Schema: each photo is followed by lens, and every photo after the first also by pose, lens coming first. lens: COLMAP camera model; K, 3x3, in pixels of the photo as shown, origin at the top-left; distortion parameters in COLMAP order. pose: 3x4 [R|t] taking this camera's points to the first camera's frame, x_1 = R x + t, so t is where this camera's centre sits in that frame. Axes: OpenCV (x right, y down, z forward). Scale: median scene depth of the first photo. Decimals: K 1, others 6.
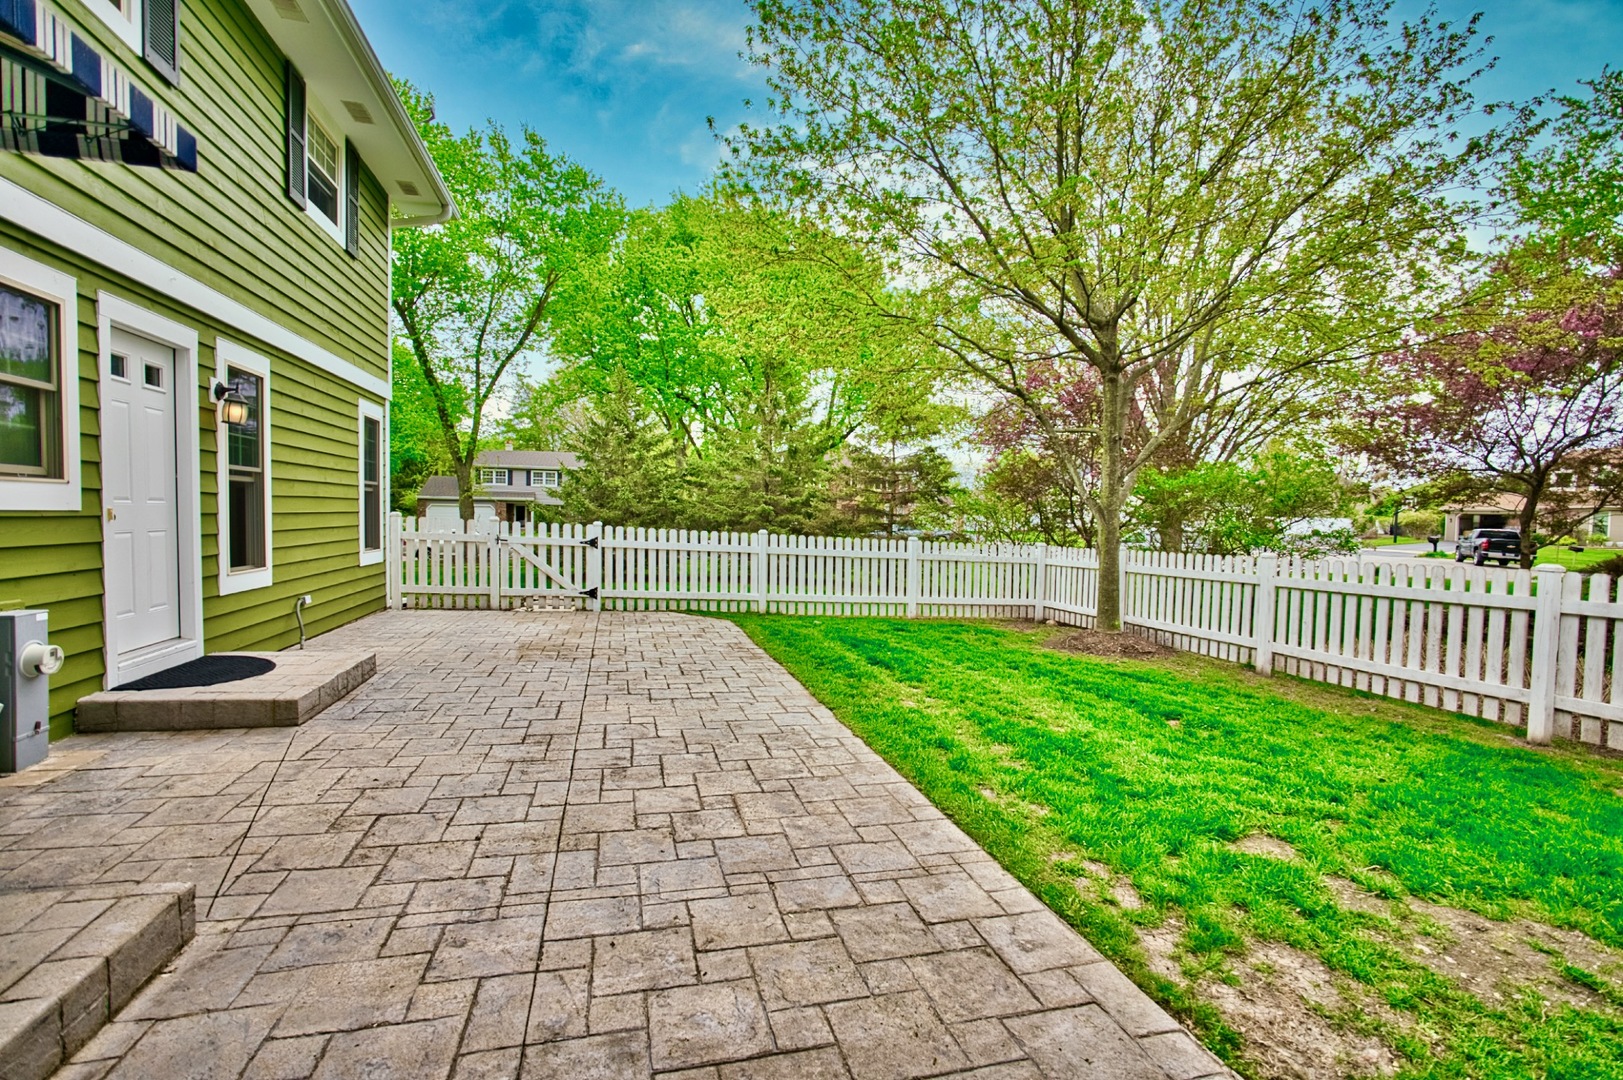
lens RADIAL K [[704.6, 0, 811.3], [0, 704.6, 541.8], [0, 0, 1]] dist [-0.023637, 0.006542]
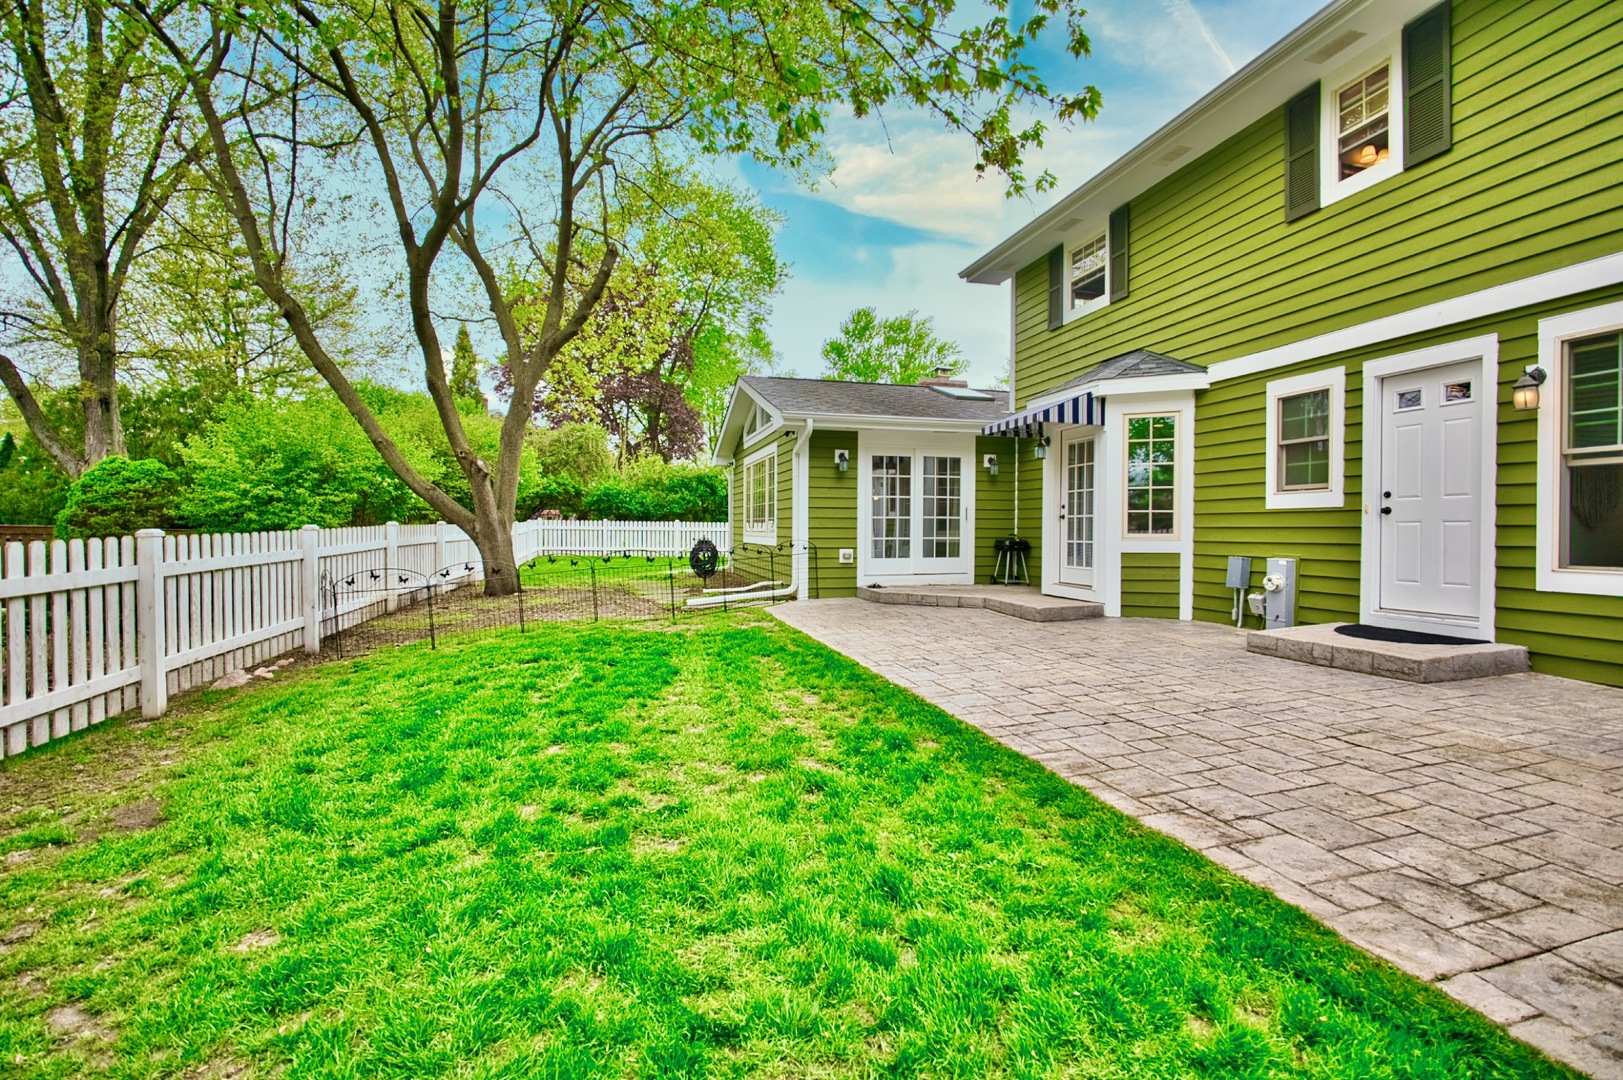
lens RADIAL K [[704.6, 0, 808.1], [0, 704.6, 534.1], [0, 0, 1]] dist [-0.023637, 0.006542]
pose [[-0.999796, -0.019519, -0.005172, 0.111734], [-0.019736, 0.998758, 0.045742, -0.016432], [0.004272, 0.045835, -0.998940, 1.398200]]
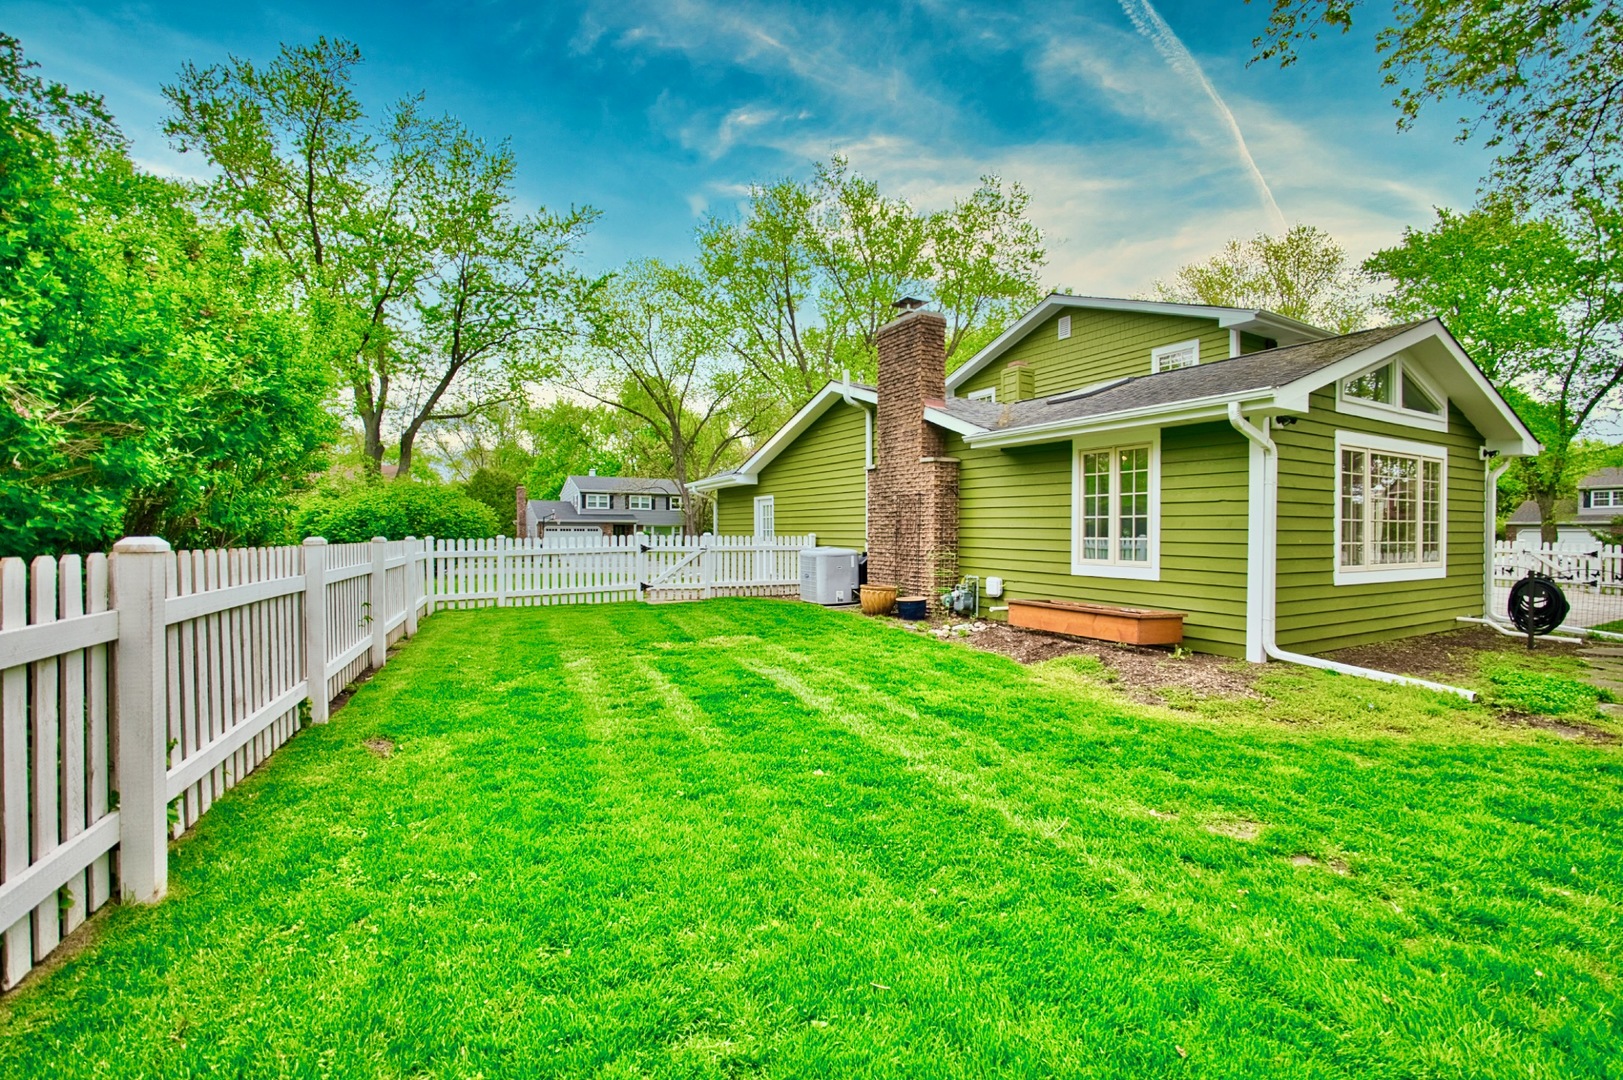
lens RADIAL K [[704.6, 0, 807.5], [0, 704.6, 536.6], [0, 0, 1]] dist [-0.023637, 0.006542]
pose [[0.255620, -0.012783, -0.966693, 1.209084], [-0.029196, 0.999354, -0.020935, 0.068817], [0.966336, 0.033575, 0.255081, -1.919992]]
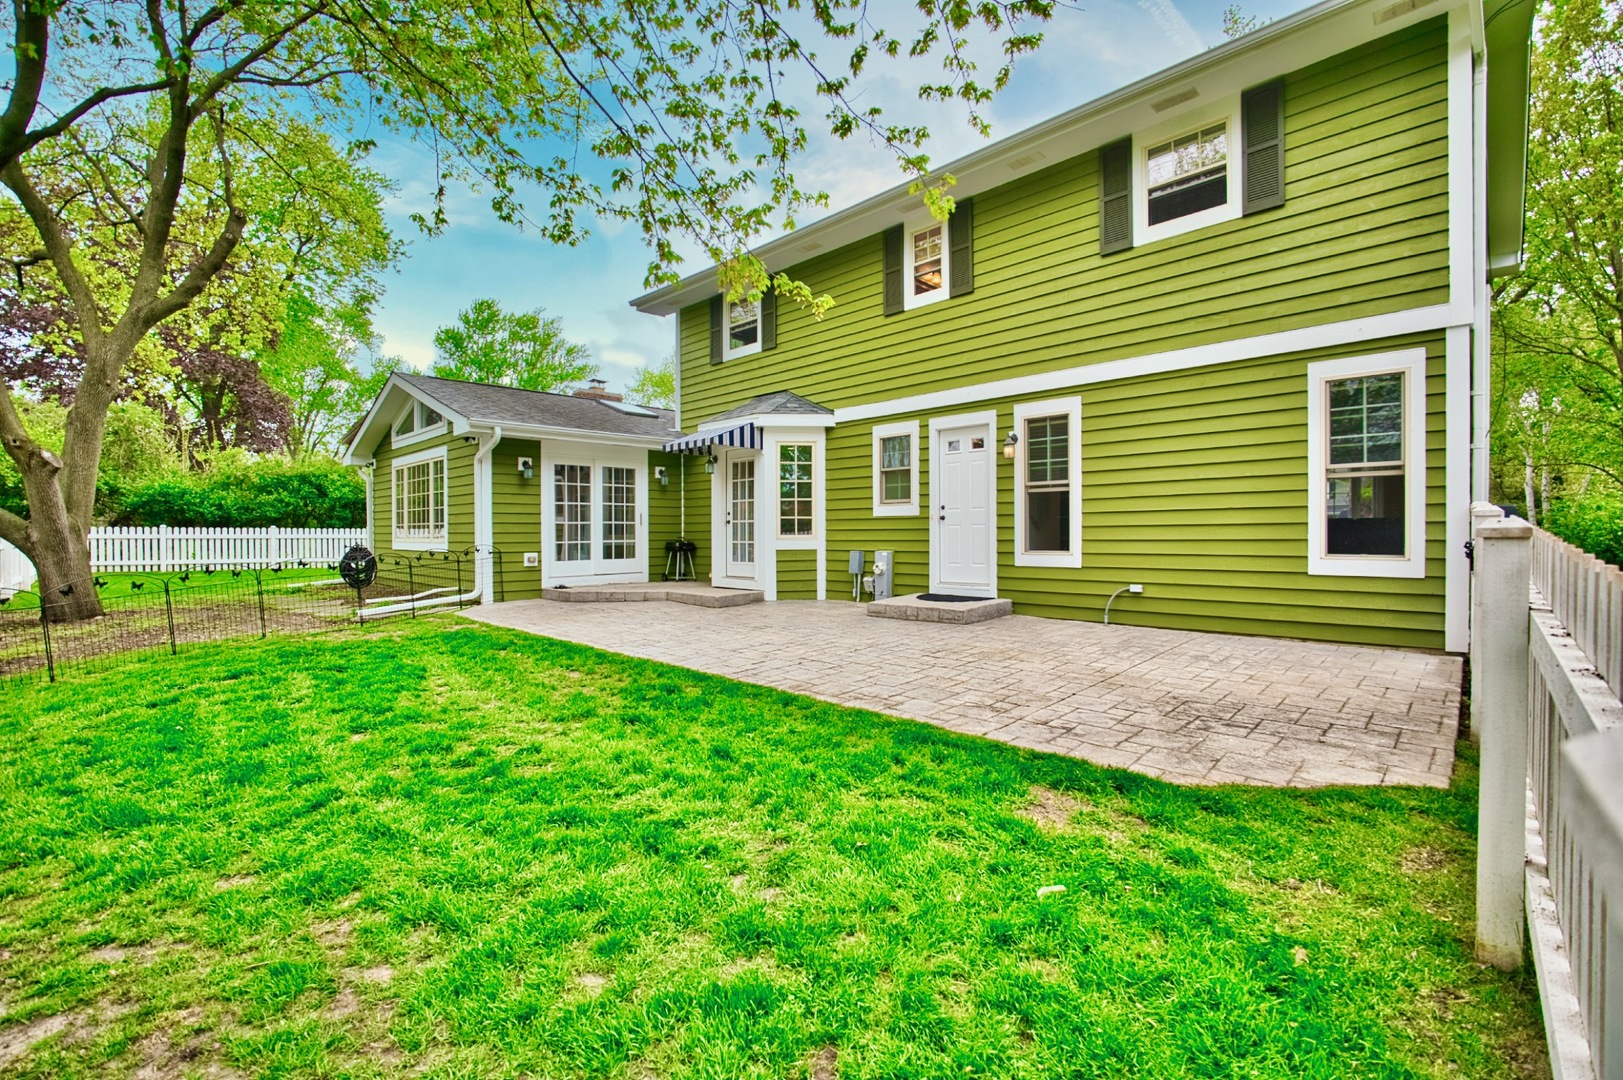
lens RADIAL K [[704.6, 0, 806.8], [0, 704.6, 540.5], [0, 0, 1]] dist [-0.023637, 0.006542]
pose [[-0.864074, -0.005935, -0.503330, 0.276064], [-0.027528, 0.998991, 0.035478, -0.017577], [0.502612, 0.044511, -0.863366, 1.555045]]
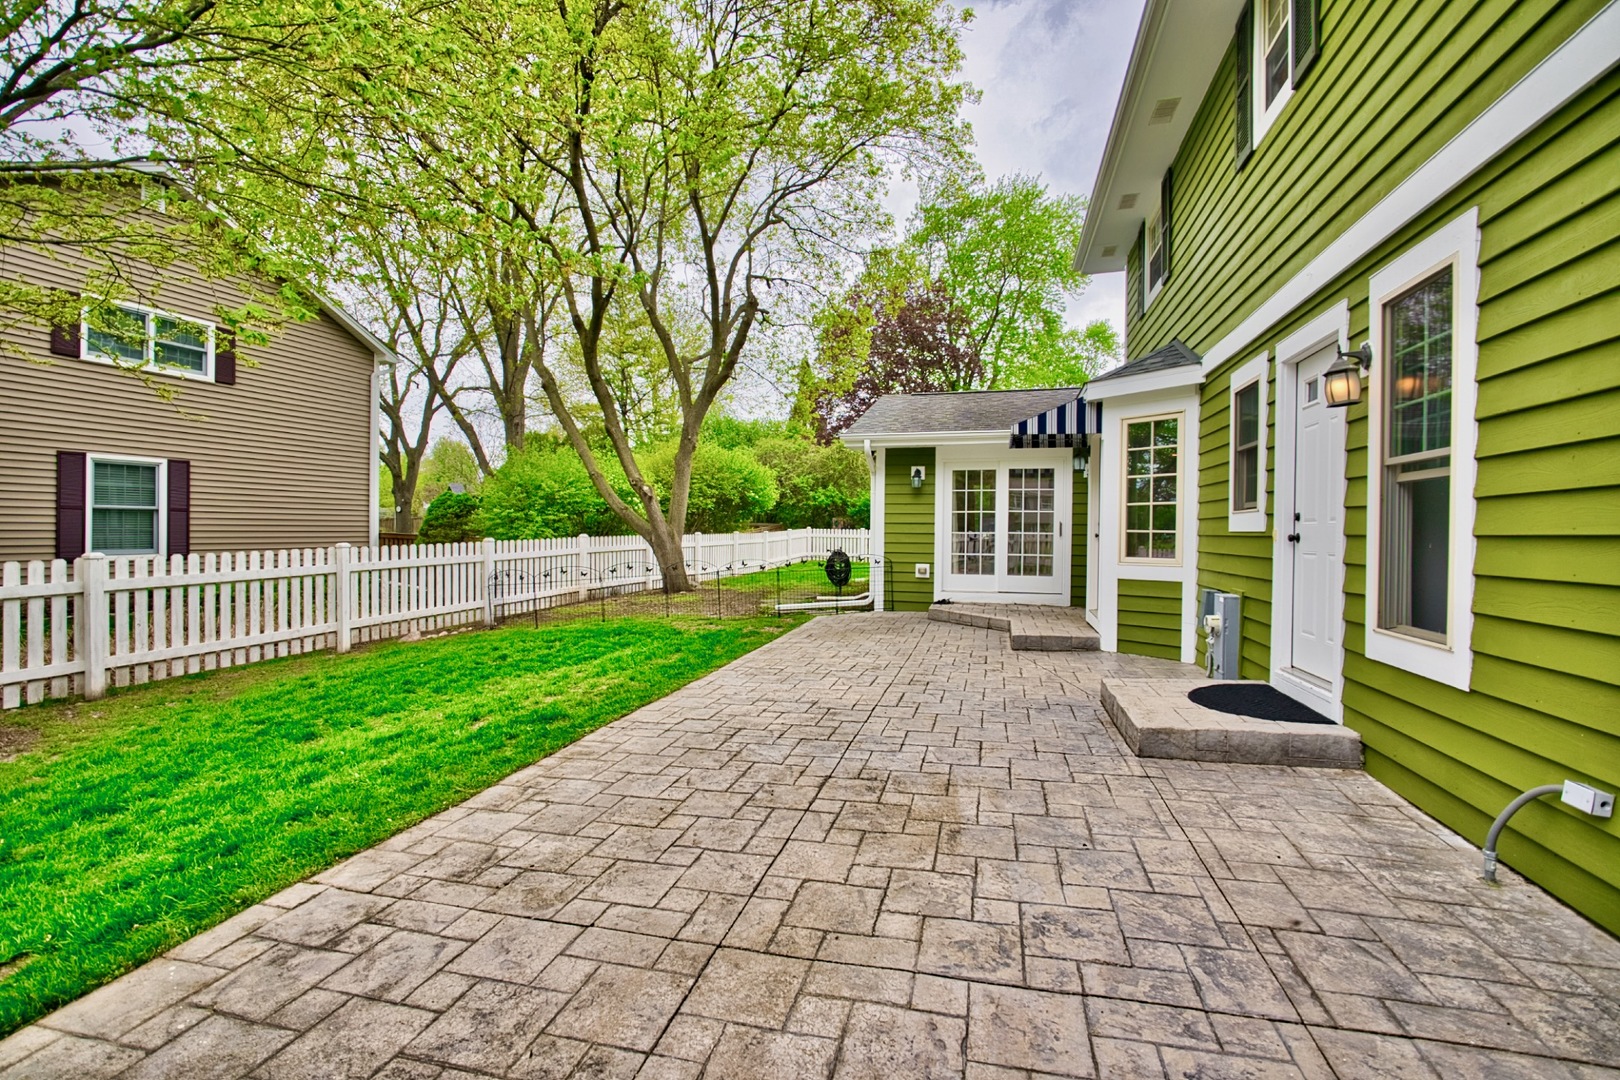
lens RADIAL K [[703.2, 0, 807.4], [0, 703.2, 534.0], [0, 0, 1]] dist [-0.023637, 0.006542]
pose [[-0.865113, -0.026974, 0.500851, -0.515466], [-0.004434, 0.998925, 0.046140, -0.050580], [-0.501557, 0.037695, -0.864303, 1.336179]]
